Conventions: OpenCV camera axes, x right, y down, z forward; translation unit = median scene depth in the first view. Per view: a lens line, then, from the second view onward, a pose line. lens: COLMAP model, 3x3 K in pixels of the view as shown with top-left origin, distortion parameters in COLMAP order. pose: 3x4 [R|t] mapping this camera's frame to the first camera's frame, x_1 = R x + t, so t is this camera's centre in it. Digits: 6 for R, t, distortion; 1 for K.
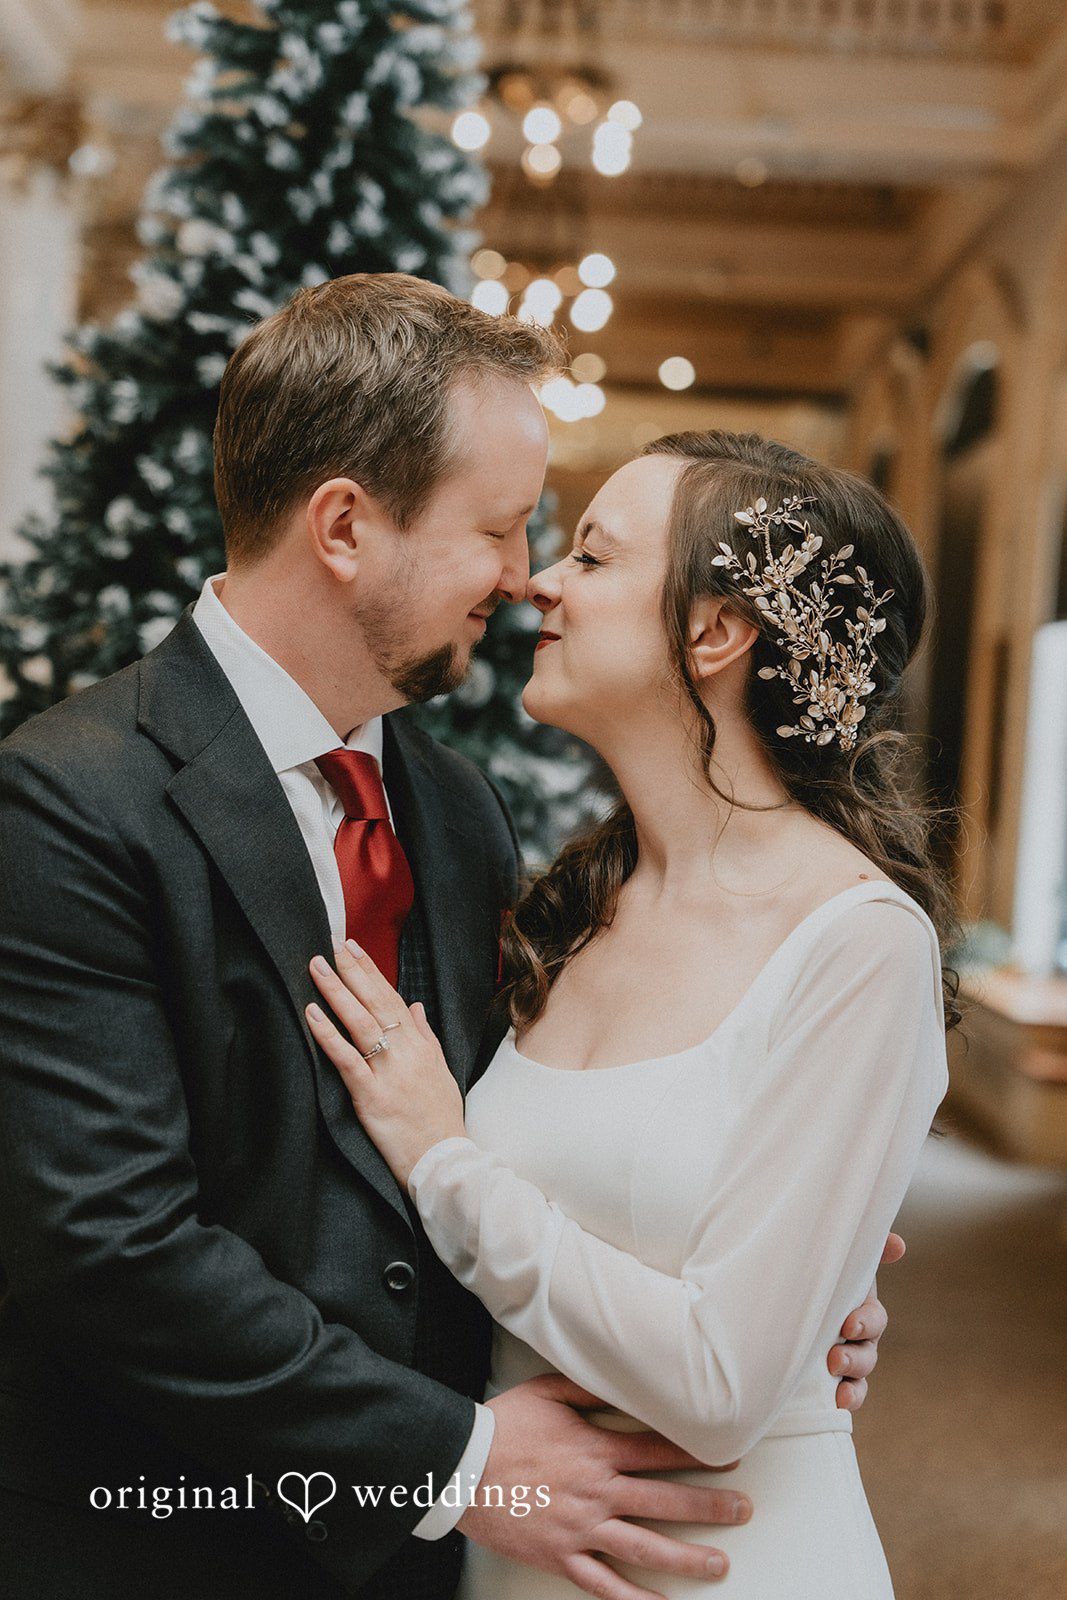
lens RADIAL K [[3887.3, 0, 533.5], [0, 3887.3, 800.0], [0, 0, 1]] dist [-0.651256, 5.114652]
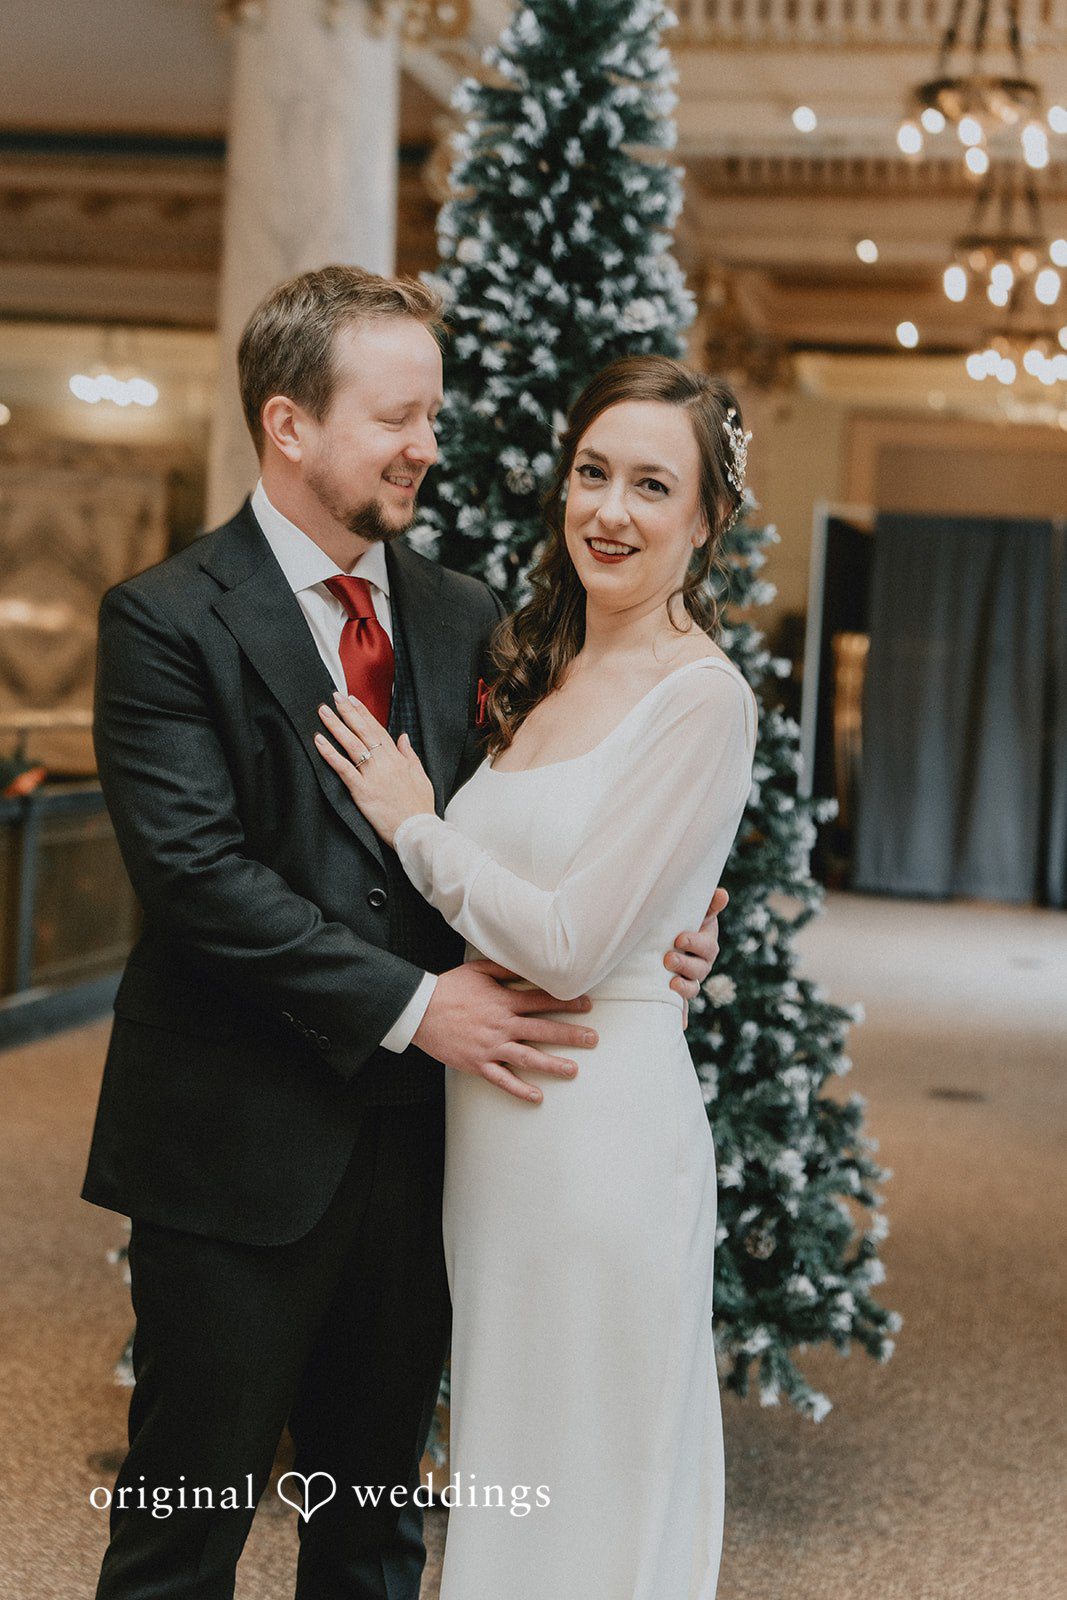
lens RADIAL K [[3887.3, 0, 533.5], [0, 3887.3, 800.0], [0, 0, 1]] dist [-0.651256, 5.114652]
pose [[0.980076, -0.033727, -0.195740, 0.324167], [0.035818, 0.999333, 0.007152, 0.066397], [0.195368, -0.014021, 0.980630, -0.563664]]
